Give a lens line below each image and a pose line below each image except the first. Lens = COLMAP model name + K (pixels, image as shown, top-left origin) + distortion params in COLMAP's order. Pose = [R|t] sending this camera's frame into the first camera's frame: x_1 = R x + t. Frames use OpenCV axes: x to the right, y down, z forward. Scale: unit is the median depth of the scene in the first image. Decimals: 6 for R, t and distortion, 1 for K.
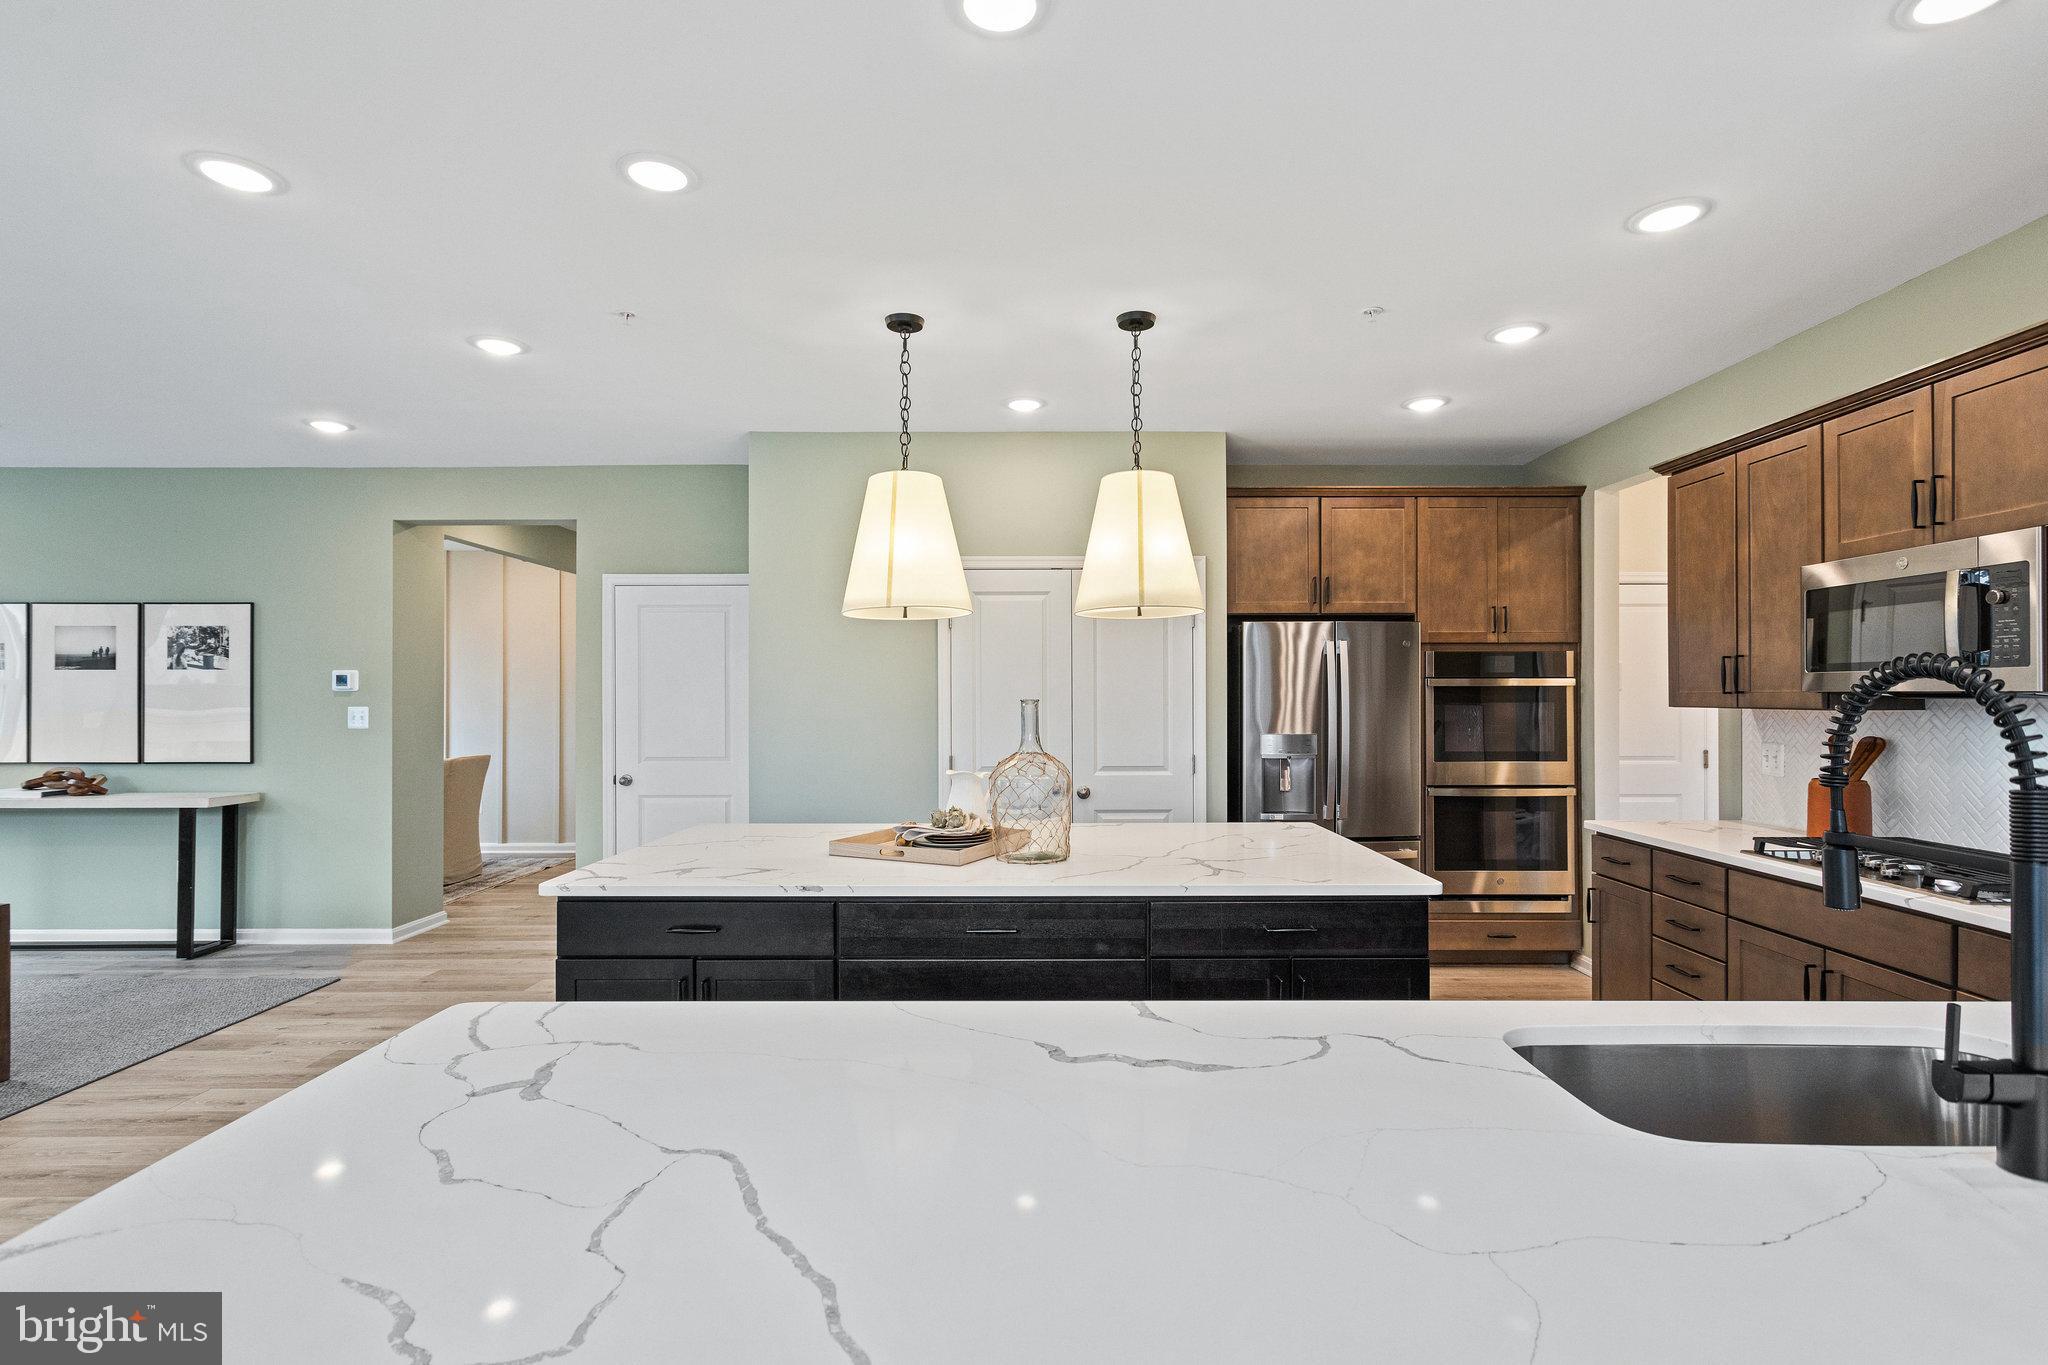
lens RADIAL K [[990.0, 0, 1035.5], [0, 990.0, 689.3], [0, 0, 1]] dist [0.006490, 0.001831]
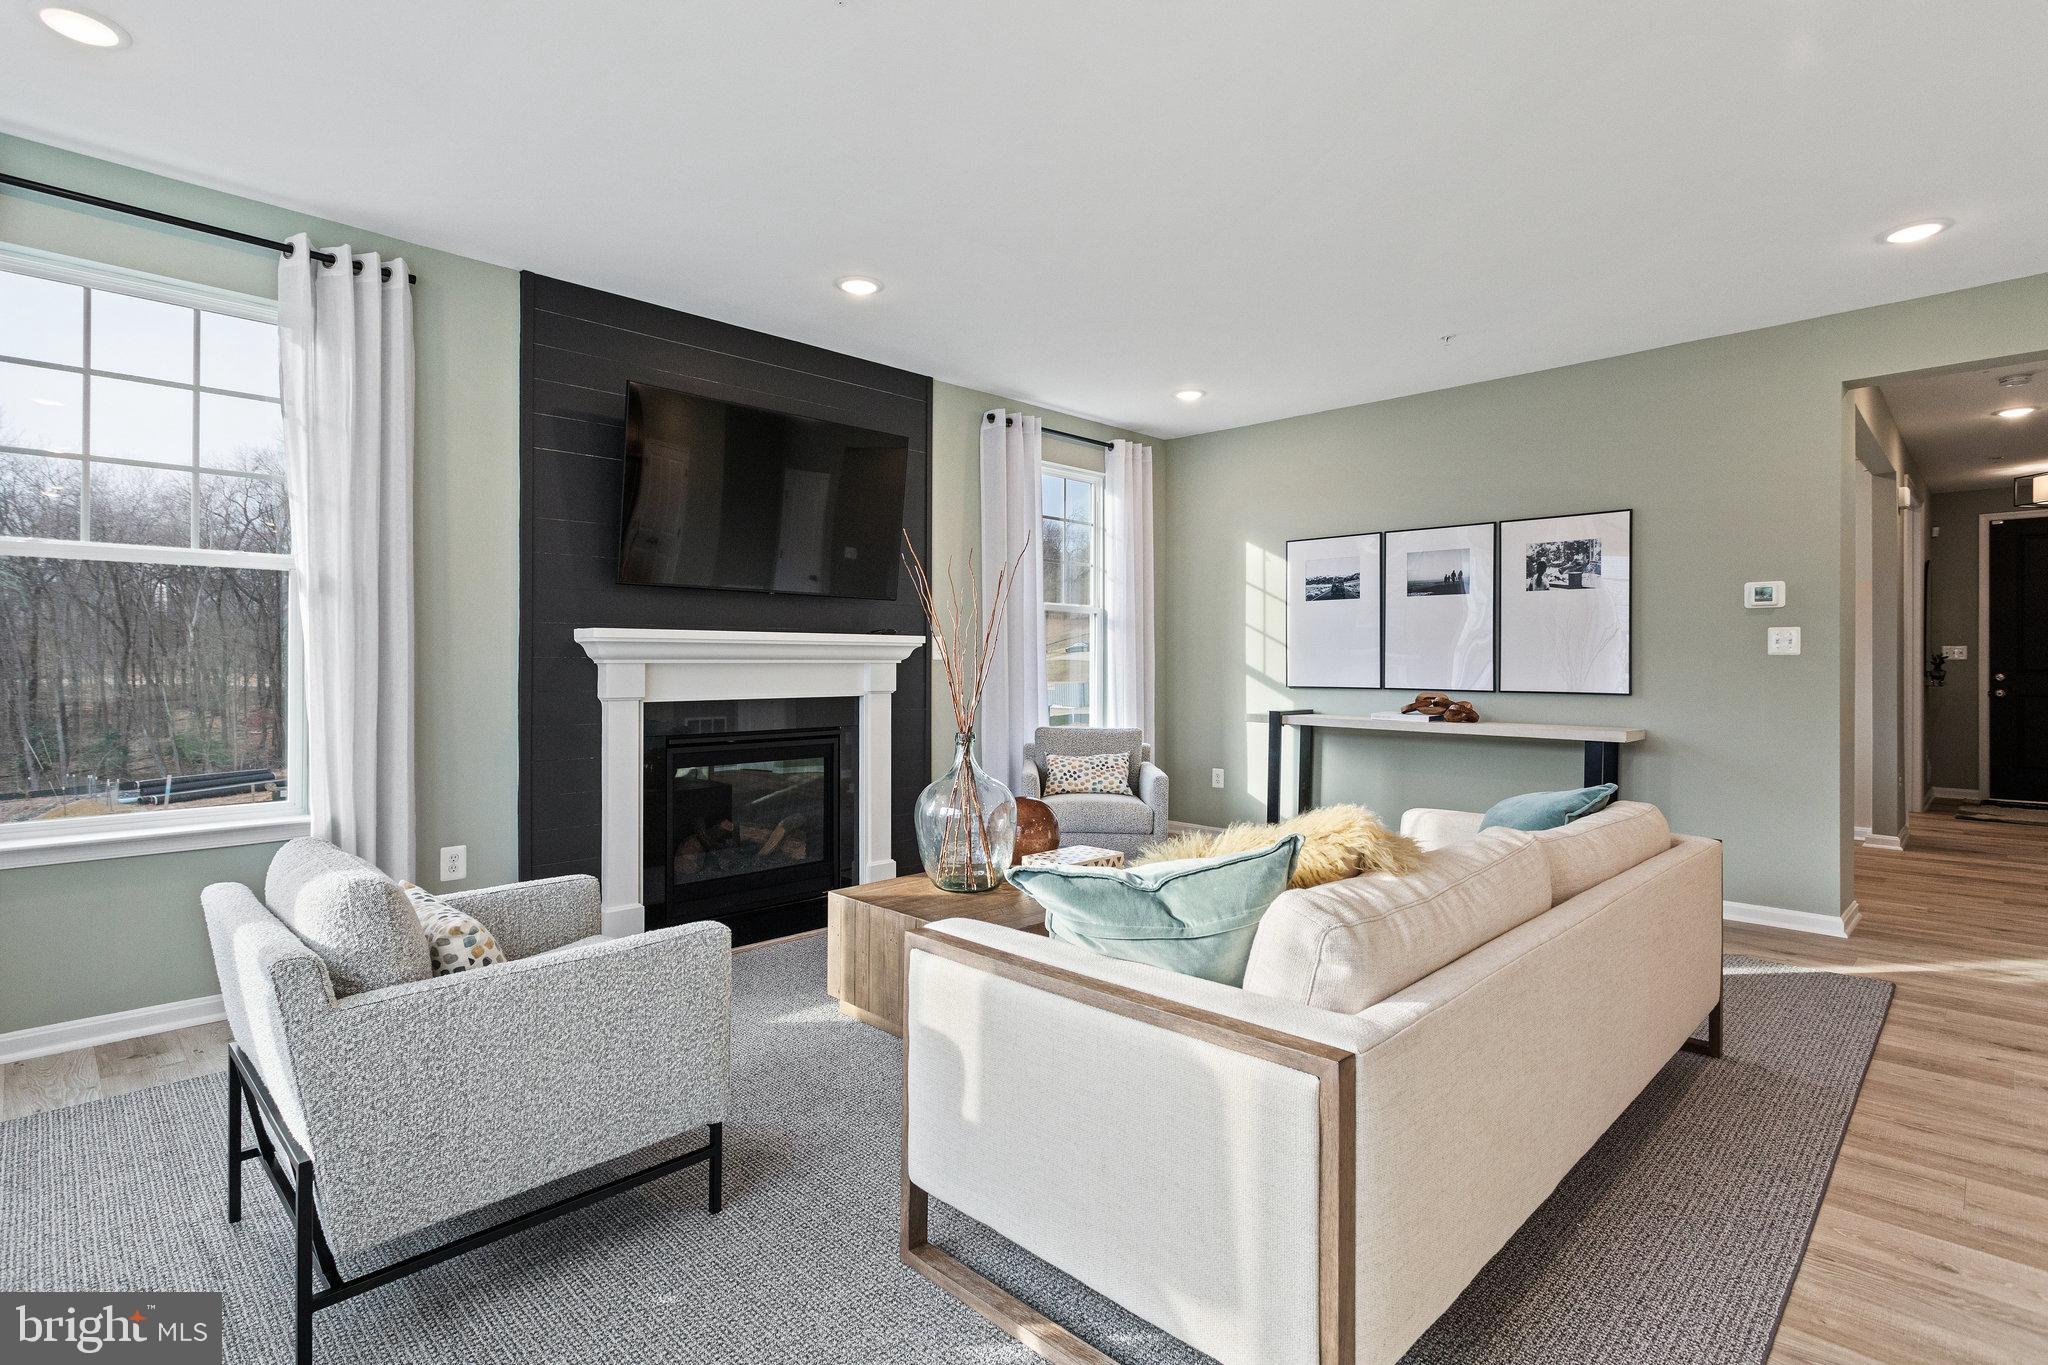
lens RADIAL K [[990.0, 0, 999.2], [0, 990.0, 648.9], [0, 0, 1]] dist [0.006490, 0.001831]
pose [[0.709241, -0.005735, -0.704943, -0.582975], [-0.001663, 0.999951, -0.009809, 0.044860], [0.704964, 0.008129, 0.709196, -0.000859]]
